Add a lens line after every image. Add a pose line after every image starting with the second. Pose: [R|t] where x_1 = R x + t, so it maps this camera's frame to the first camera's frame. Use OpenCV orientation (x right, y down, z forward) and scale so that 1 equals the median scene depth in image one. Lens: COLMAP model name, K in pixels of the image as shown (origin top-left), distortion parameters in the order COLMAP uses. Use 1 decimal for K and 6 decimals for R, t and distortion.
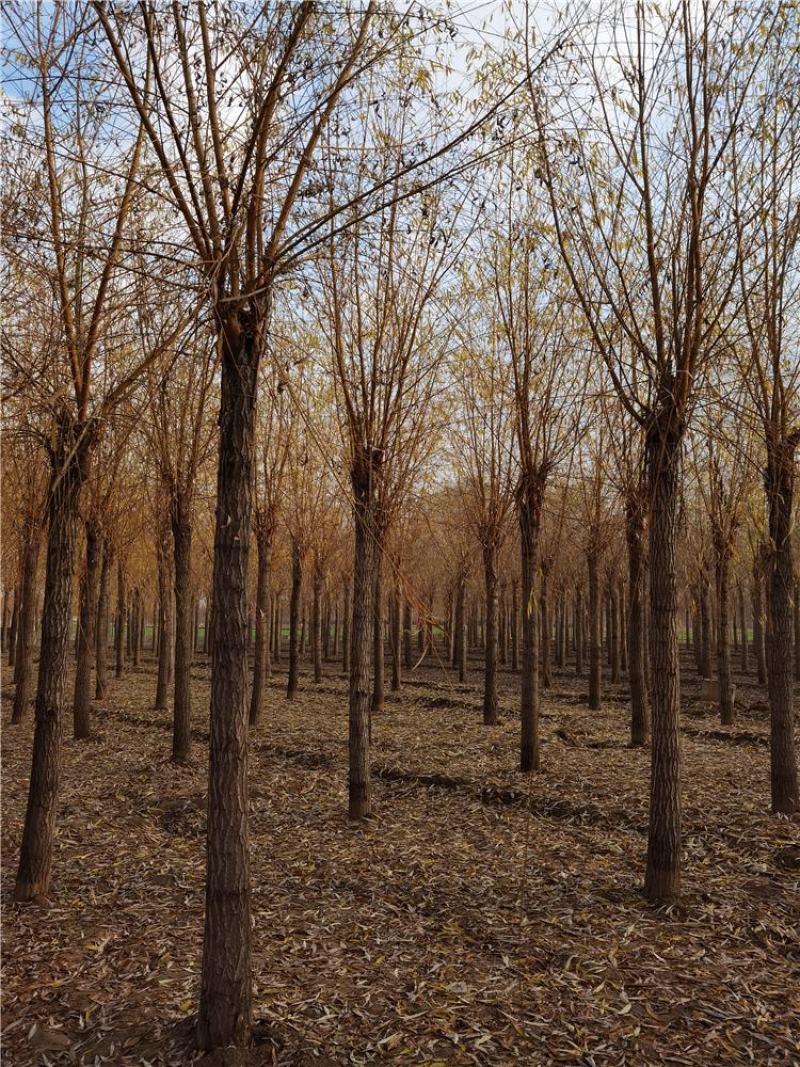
lens RADIAL K [[848.1, 0, 400.0], [0, 848.1, 533.5], [0, 0, 1]] dist [0.053442, -0.046173]
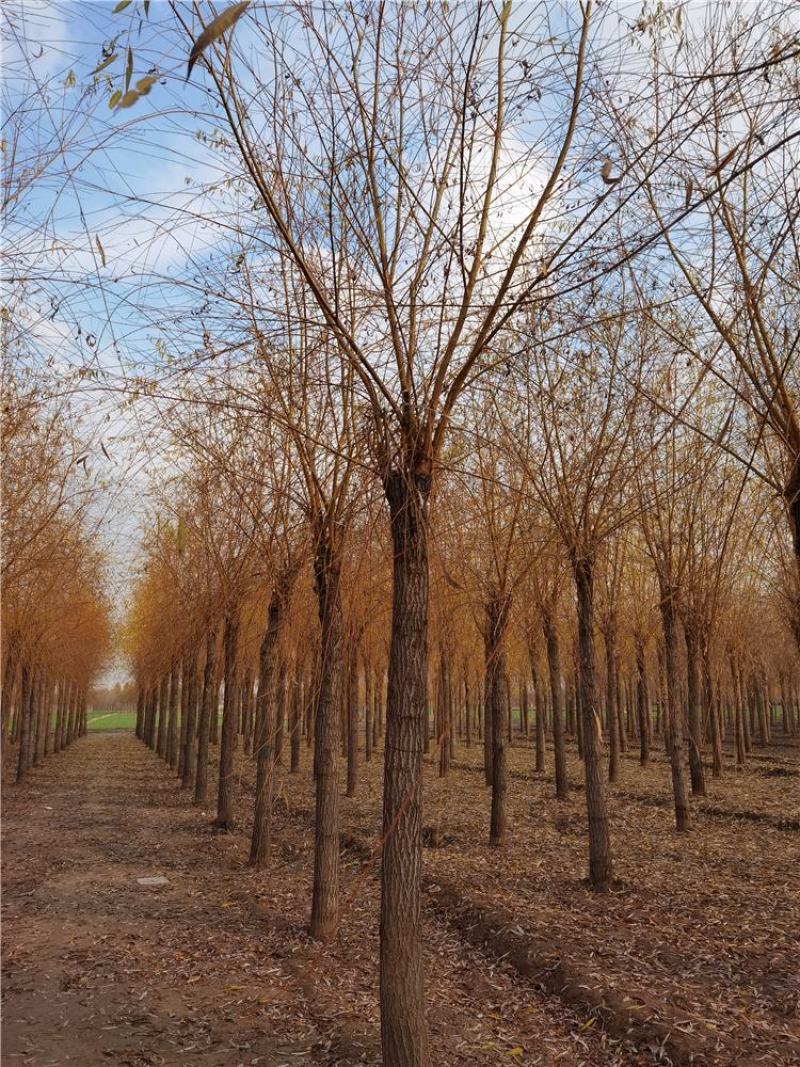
lens RADIAL K [[846.7, 0, 401.0], [0, 846.7, 532.2], [0, 0, 1]] dist [0.059013, -0.059953]
pose [[0.917658, -0.090688, -0.386885, 0.188795], [0.053201, 0.992883, -0.106552, -0.090445], [0.393794, 0.077195, 0.915951, -0.948950]]
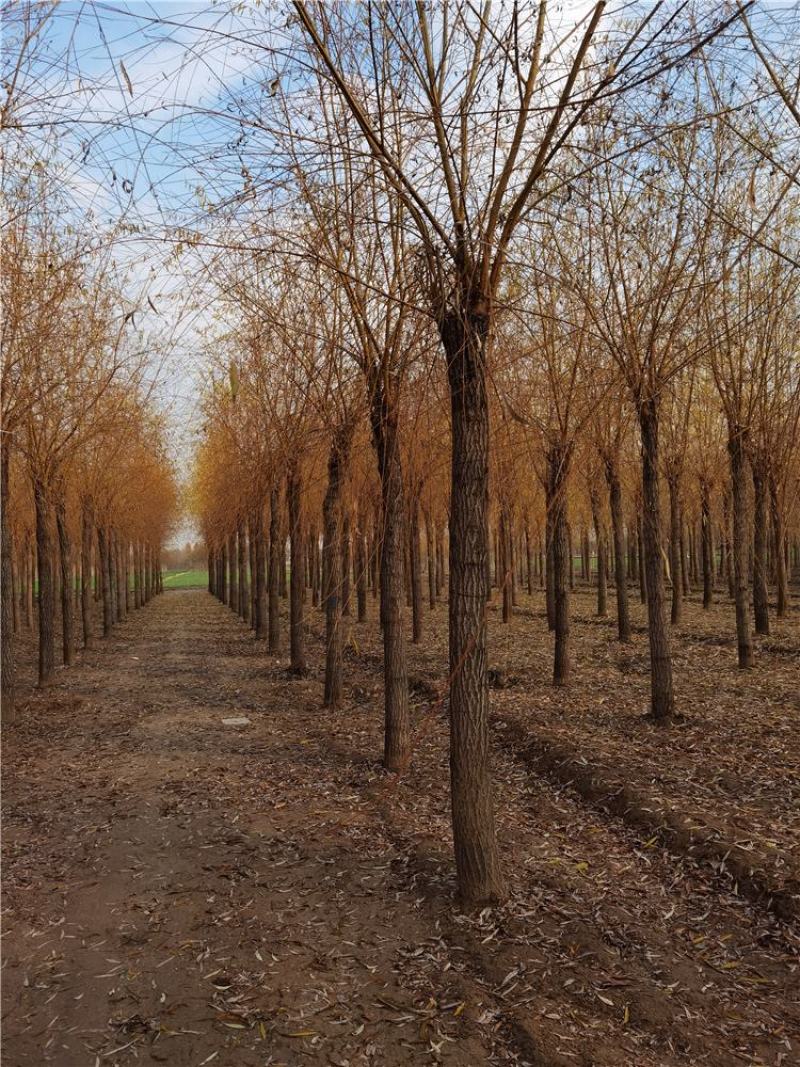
lens RADIAL K [[848.1, 0, 400.0], [0, 848.1, 533.5], [0, 0, 1]] dist [0.053442, -0.046173]
pose [[0.885438, -0.050938, -0.461959, 0.183281], [0.088254, 0.994318, 0.059517, -0.084647], [0.456302, -0.093468, 0.884902, -0.940951]]
